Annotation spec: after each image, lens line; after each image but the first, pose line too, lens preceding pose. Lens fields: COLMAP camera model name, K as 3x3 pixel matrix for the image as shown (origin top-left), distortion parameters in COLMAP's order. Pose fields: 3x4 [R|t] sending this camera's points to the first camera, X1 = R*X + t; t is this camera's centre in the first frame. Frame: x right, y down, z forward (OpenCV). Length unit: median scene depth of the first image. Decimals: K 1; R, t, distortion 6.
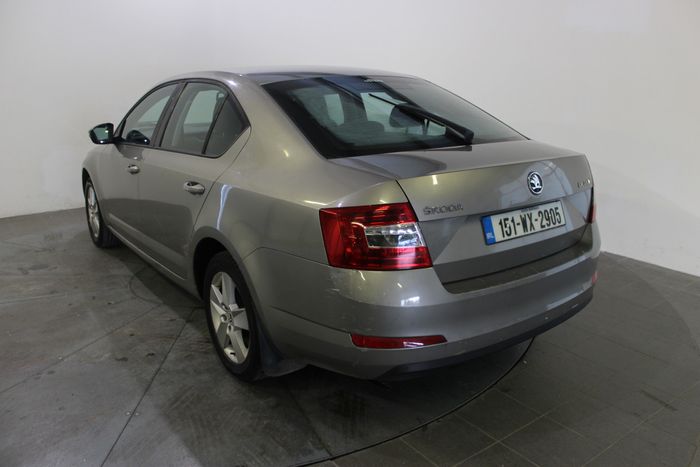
lens RADIAL K [[574.6, 0, 350.0], [0, 574.6, 233.5], [0, 0, 1]] dist [-0.153121, 0.157111]
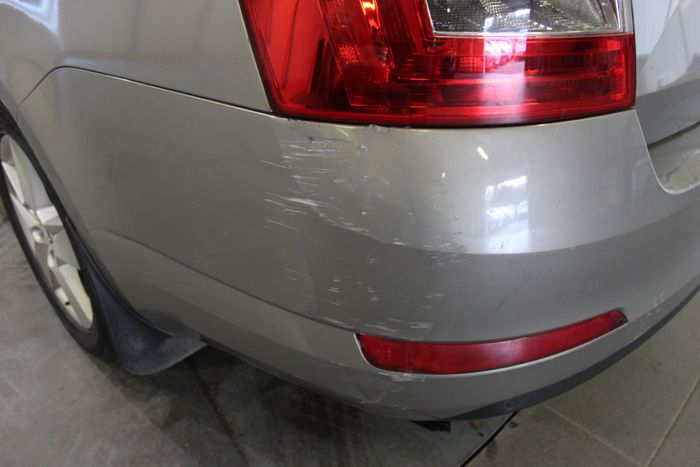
lens RADIAL K [[574.6, 0, 350.0], [0, 574.6, 233.5], [0, 0, 1]] dist [-0.153121, 0.157111]
pose [[0.988112, -0.077719, 0.132647, -0.040807], [0.035656, 0.955135, 0.294017, 0.030825], [-0.149547, -0.285792, 0.946551, 0.721814]]
